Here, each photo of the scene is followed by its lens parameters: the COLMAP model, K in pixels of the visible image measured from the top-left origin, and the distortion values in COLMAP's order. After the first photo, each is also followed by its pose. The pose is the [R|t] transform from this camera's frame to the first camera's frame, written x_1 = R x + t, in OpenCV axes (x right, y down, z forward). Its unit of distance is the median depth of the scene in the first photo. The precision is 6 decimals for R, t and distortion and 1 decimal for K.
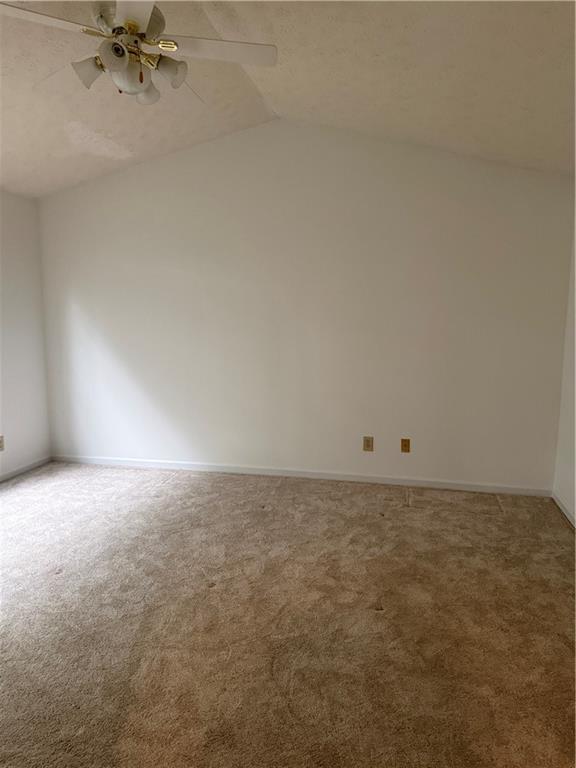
lens RADIAL K [[549.2, 0, 287.8], [0, 549.2, 383.8], [0, 0, 1]] dist [0.012921, -0.004934]
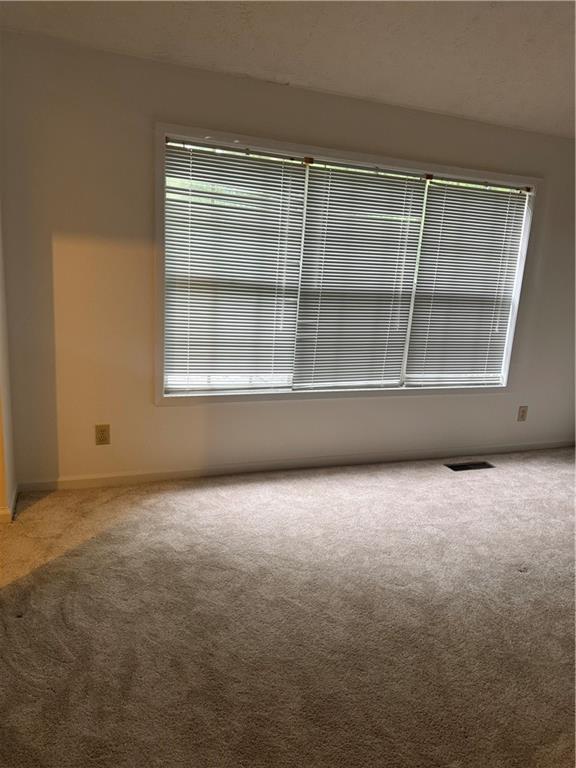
lens RADIAL K [[549.2, 0, 288.4], [0, 549.2, 384.8], [0, 0, 1]] dist [0.012921, -0.004934]
pose [[0.556502, 0.204293, -0.805339, 0.032599], [-0.157805, 0.977645, 0.138956, -0.017581], [0.815723, 0.049757, 0.576299, 0.165490]]
